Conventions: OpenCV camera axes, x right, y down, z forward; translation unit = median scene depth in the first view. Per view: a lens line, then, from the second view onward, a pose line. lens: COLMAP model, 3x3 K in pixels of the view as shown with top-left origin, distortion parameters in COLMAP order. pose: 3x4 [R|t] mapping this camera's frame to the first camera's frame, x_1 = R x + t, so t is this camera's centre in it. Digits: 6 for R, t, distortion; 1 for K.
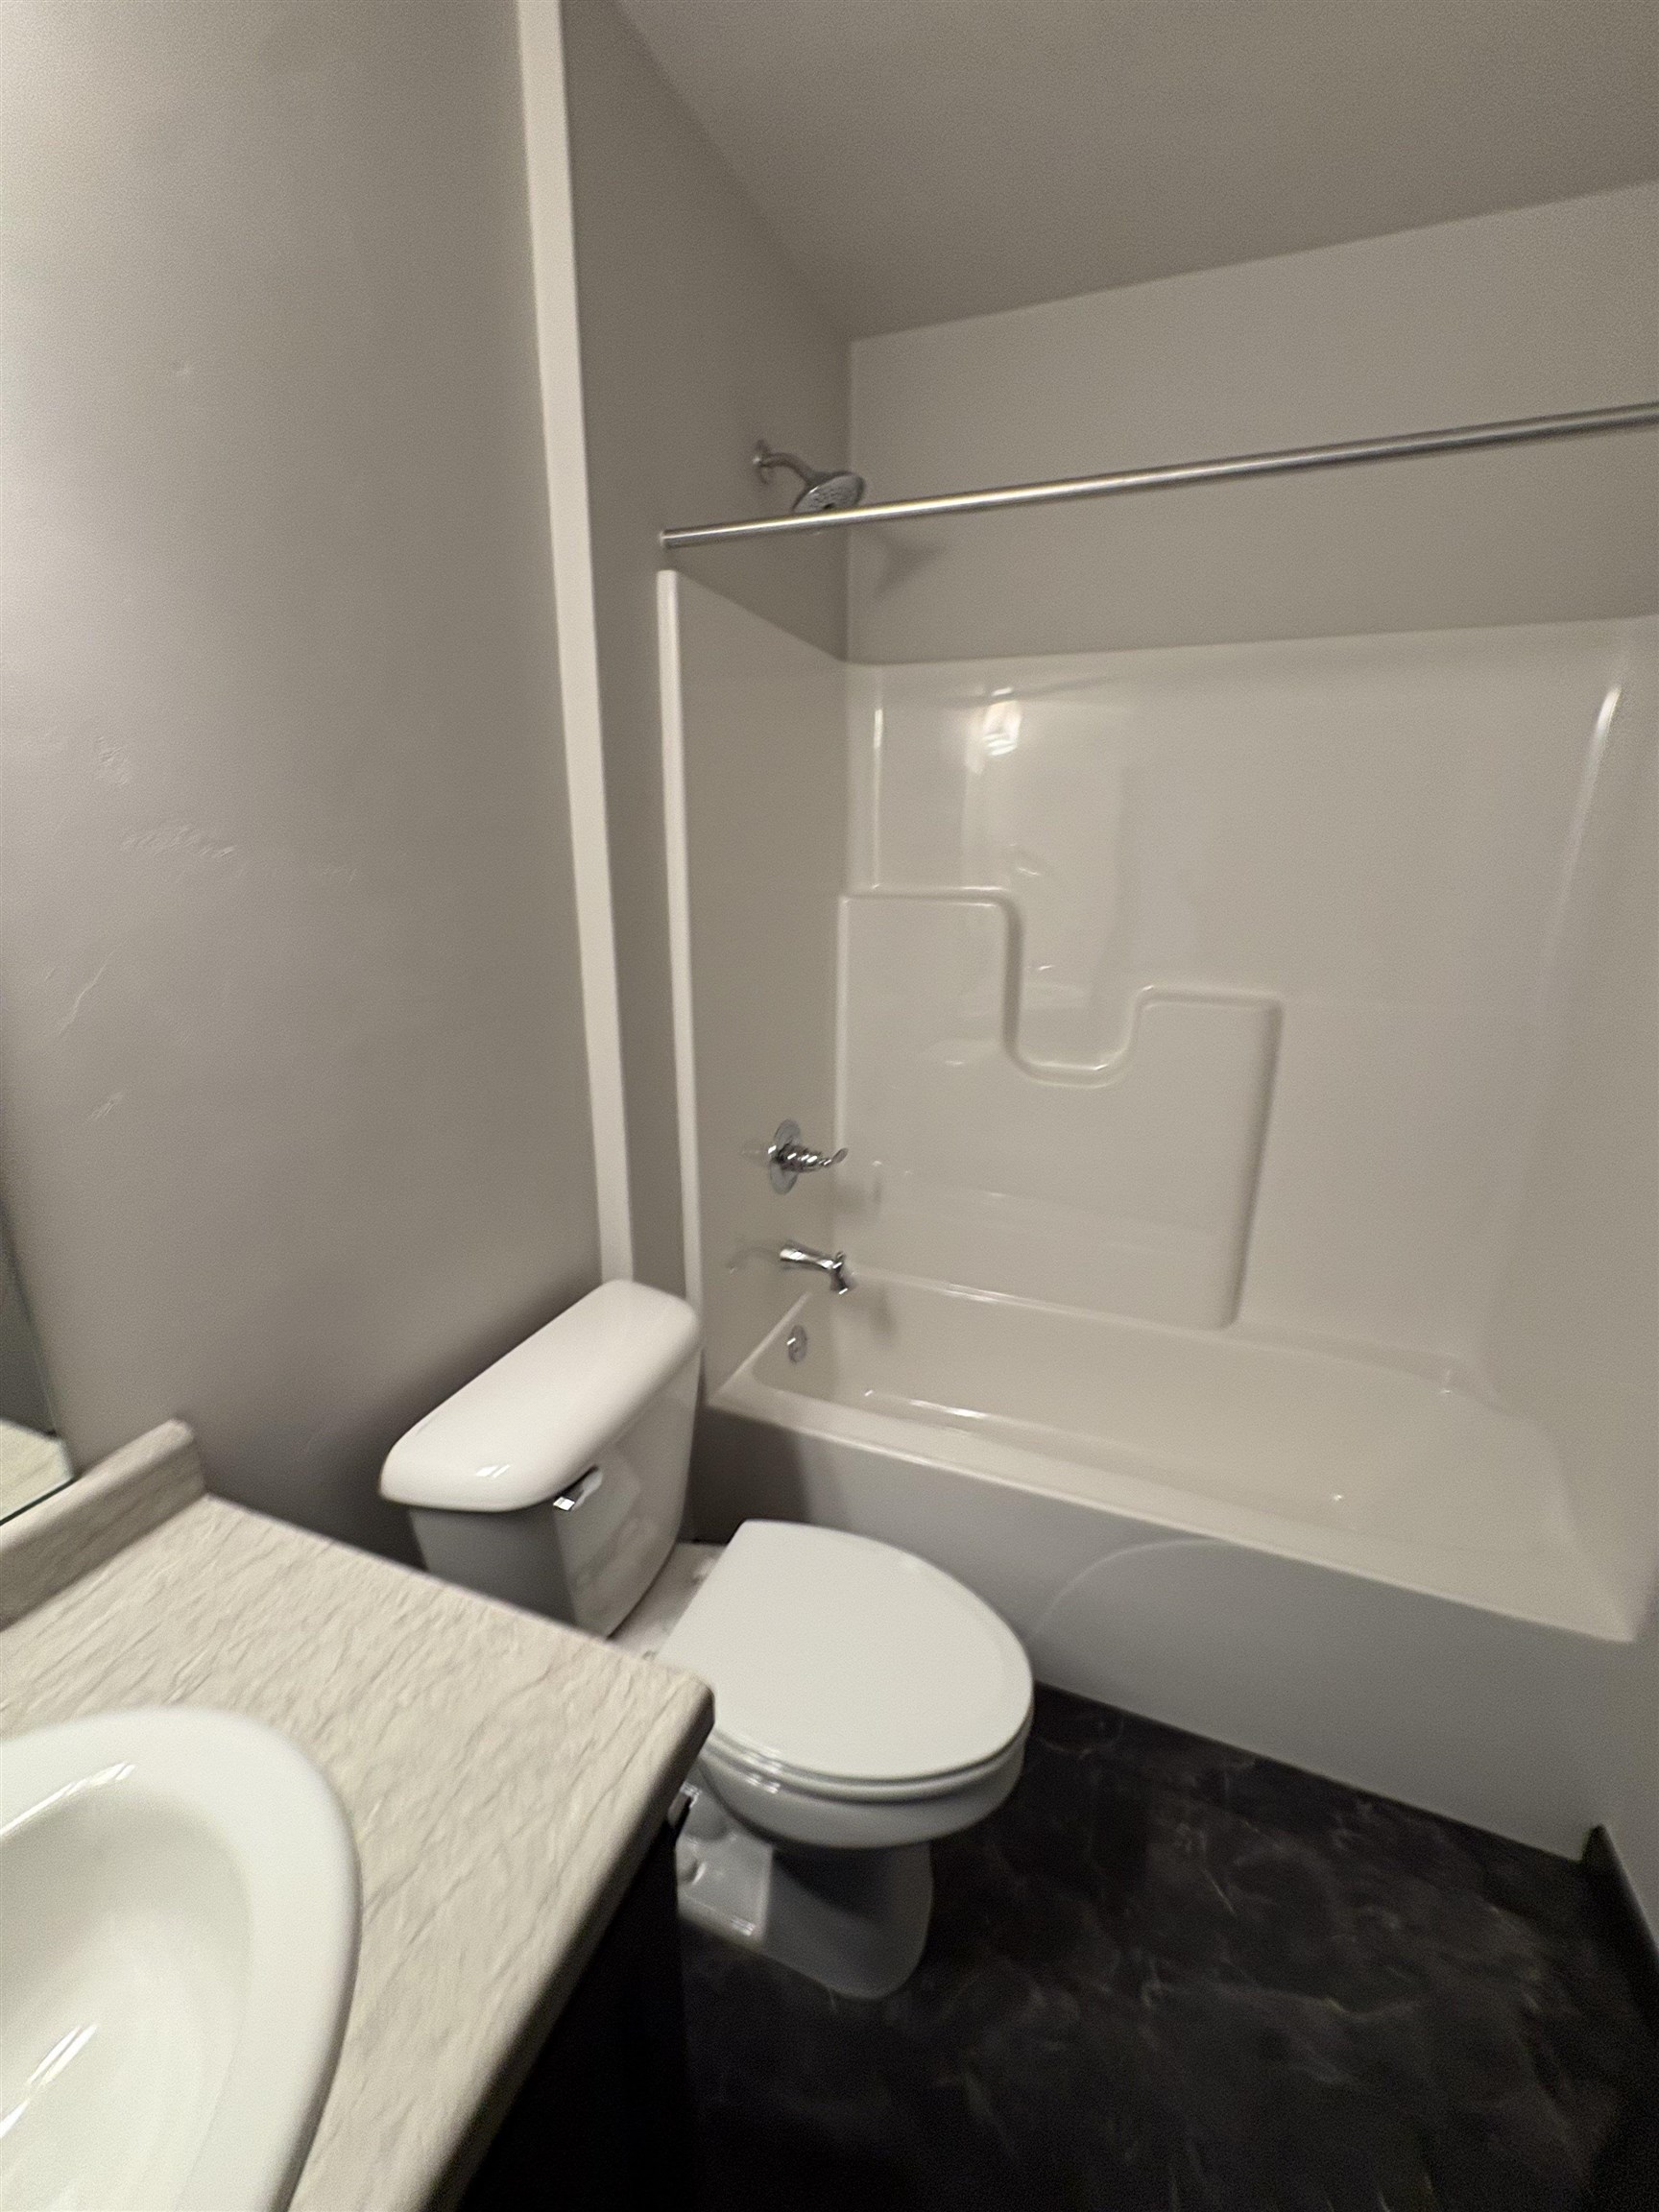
lens RADIAL K [[884.9, 0, 831.5], [0, 884.9, 1105.2], [0, 0, 1]] dist [0.001653, -0.000299]
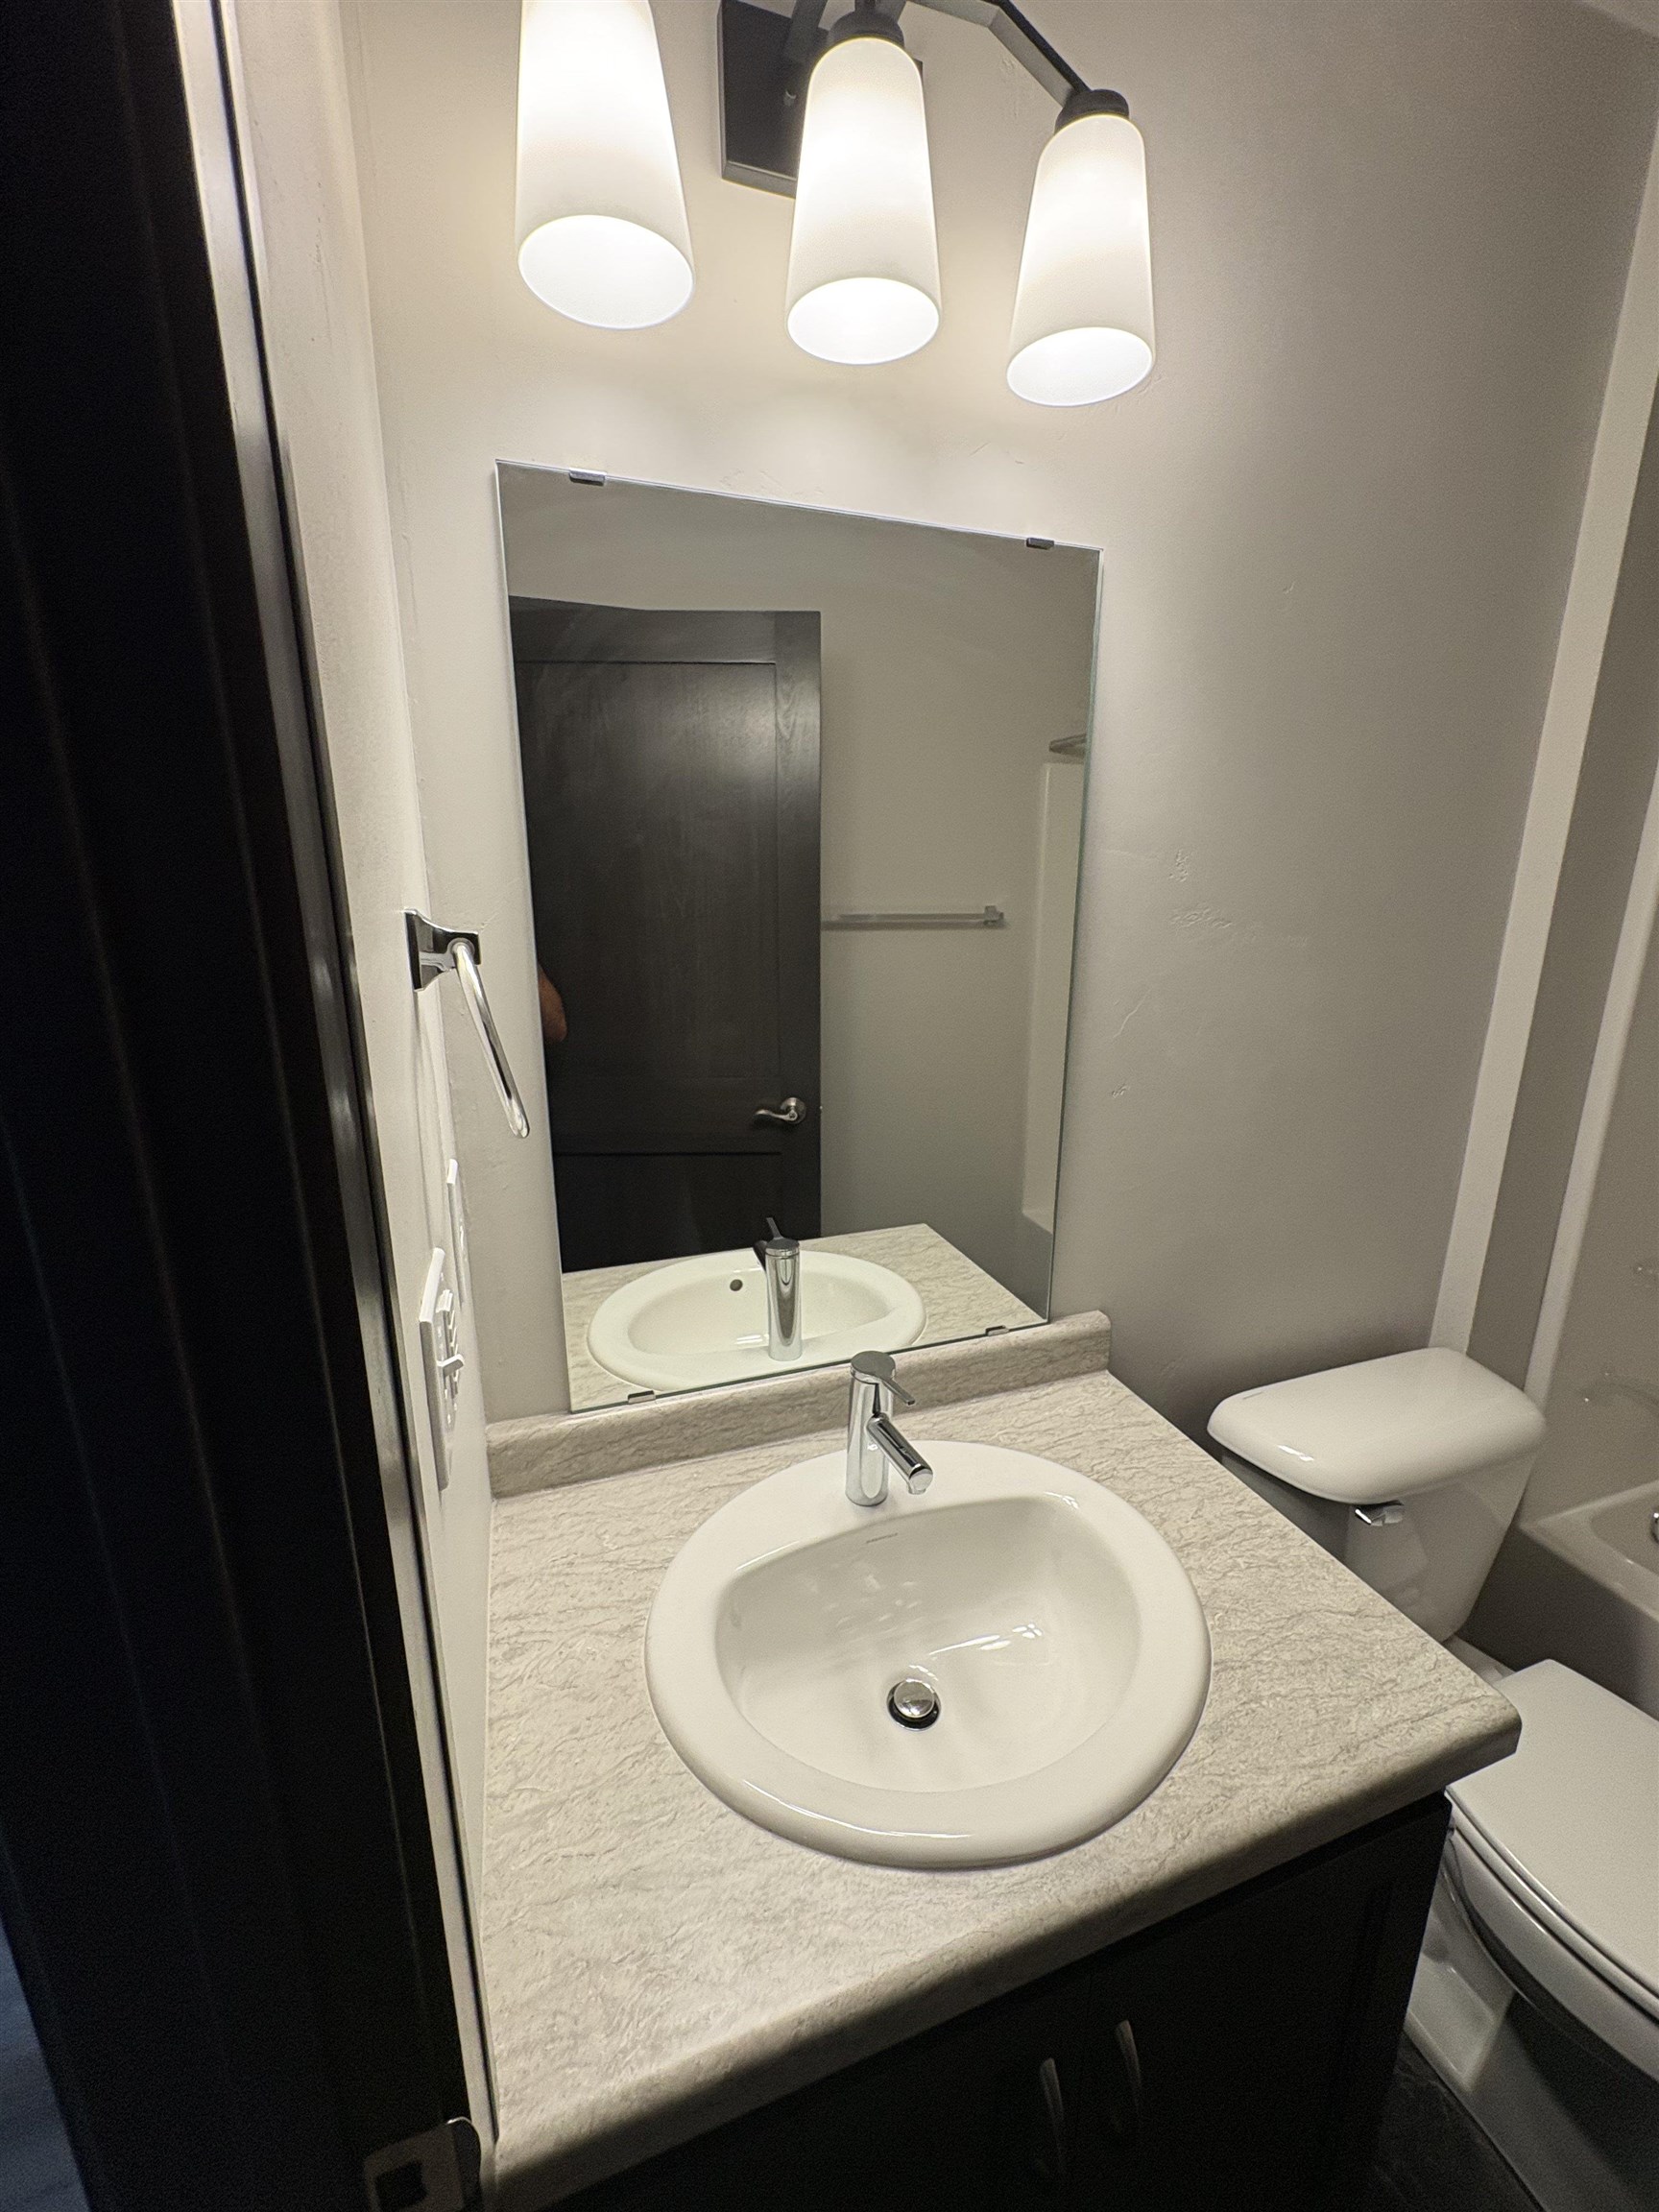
lens RADIAL K [[884.9, 0, 834.0], [0, 884.9, 1110.4], [0, 0, 1]] dist [0.001653, -0.000299]
pose [[0.653965, 0.177203, -0.735478, -0.019425], [-0.204300, 0.977427, 0.053839, 0.048909], [0.728416, 0.115049, 0.675406, -0.367594]]
